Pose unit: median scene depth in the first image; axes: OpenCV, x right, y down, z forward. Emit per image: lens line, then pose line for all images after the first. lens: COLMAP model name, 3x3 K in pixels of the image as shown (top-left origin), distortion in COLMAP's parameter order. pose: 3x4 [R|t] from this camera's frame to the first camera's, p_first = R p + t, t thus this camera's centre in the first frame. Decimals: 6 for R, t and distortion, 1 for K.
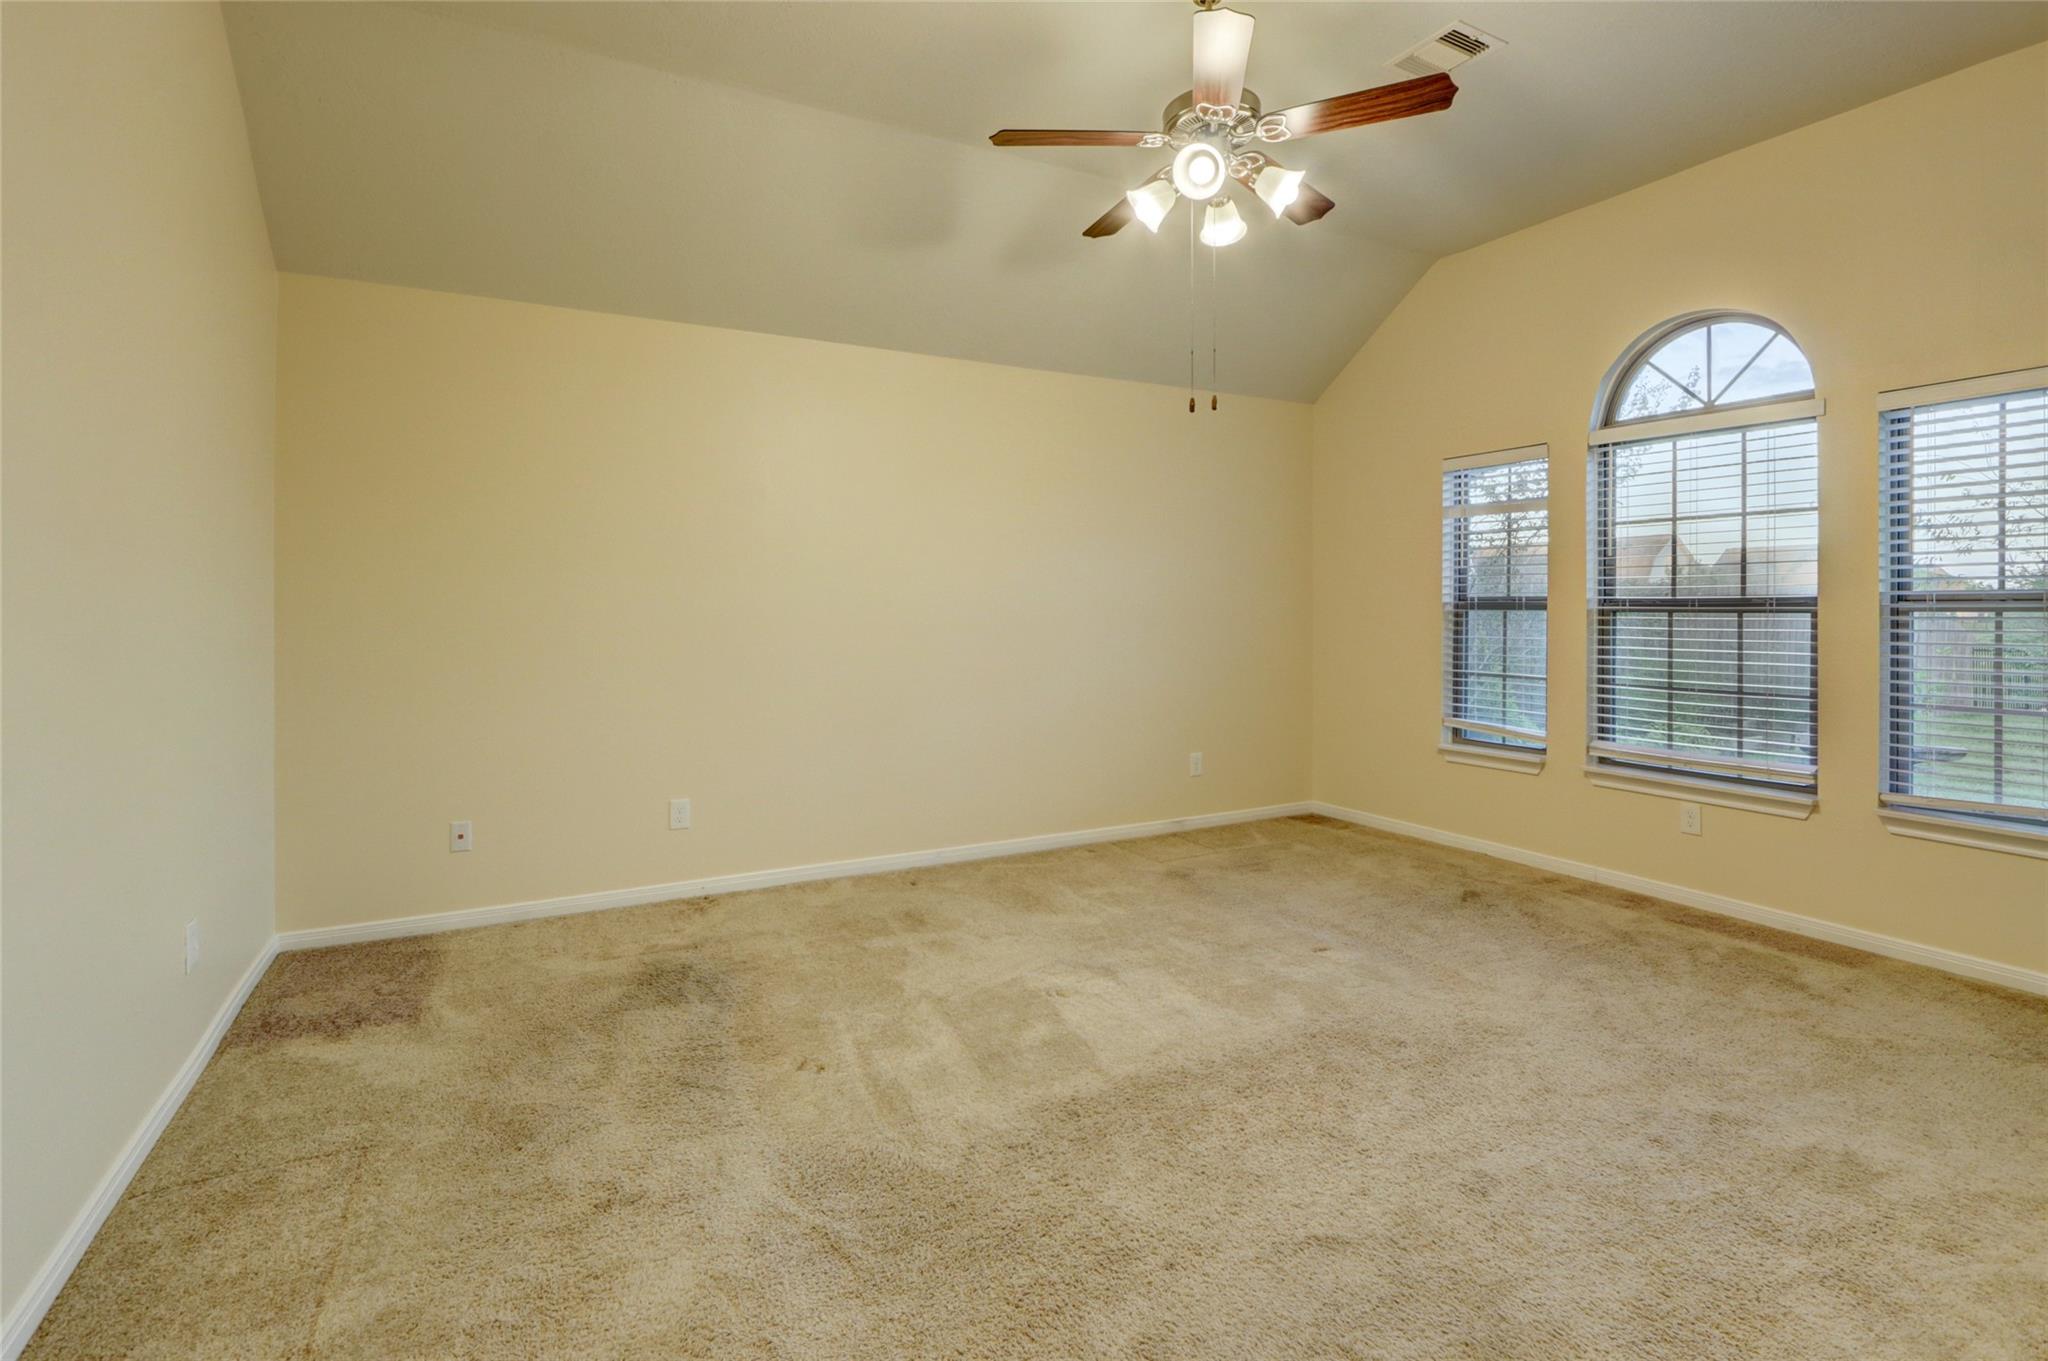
lens RADIAL K [[977.7, 0, 1021.8], [0, 977.7, 579.6], [0, 0, 1]] dist [-0.022808, 0.007039]
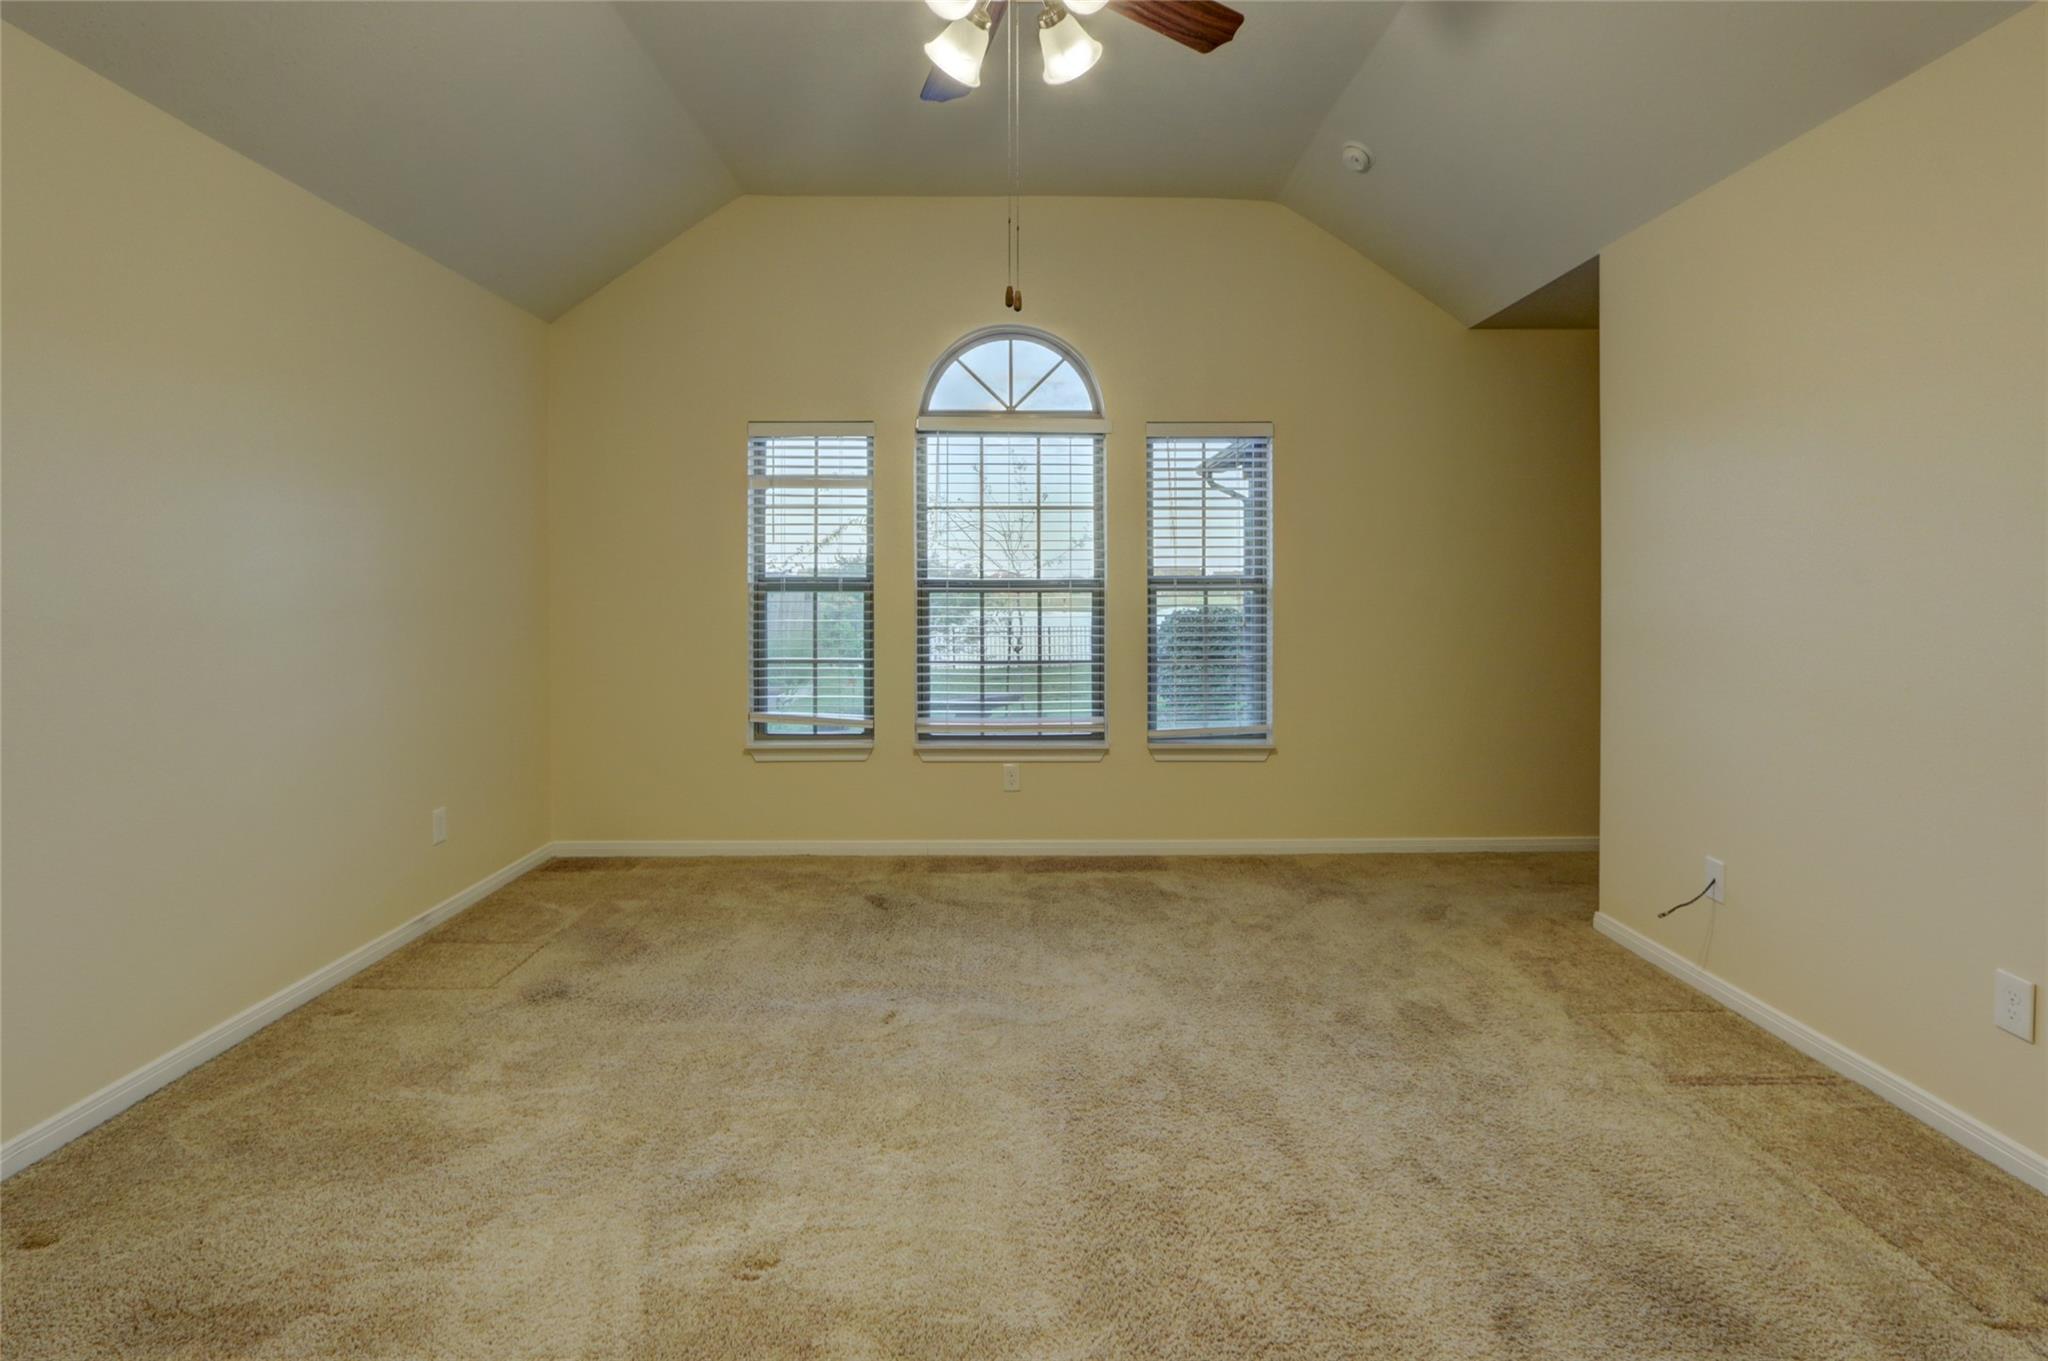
lens RADIAL K [[977.7, 0, 1021.8], [0, 977.7, 579.6], [0, 0, 1]] dist [-0.022808, 0.007039]
pose [[0.461918, 0.009188, 0.886875, -0.294949], [-0.023172, 0.999730, 0.001712, 0.016246], [-0.886620, -0.021341, 0.462006, 0.459566]]
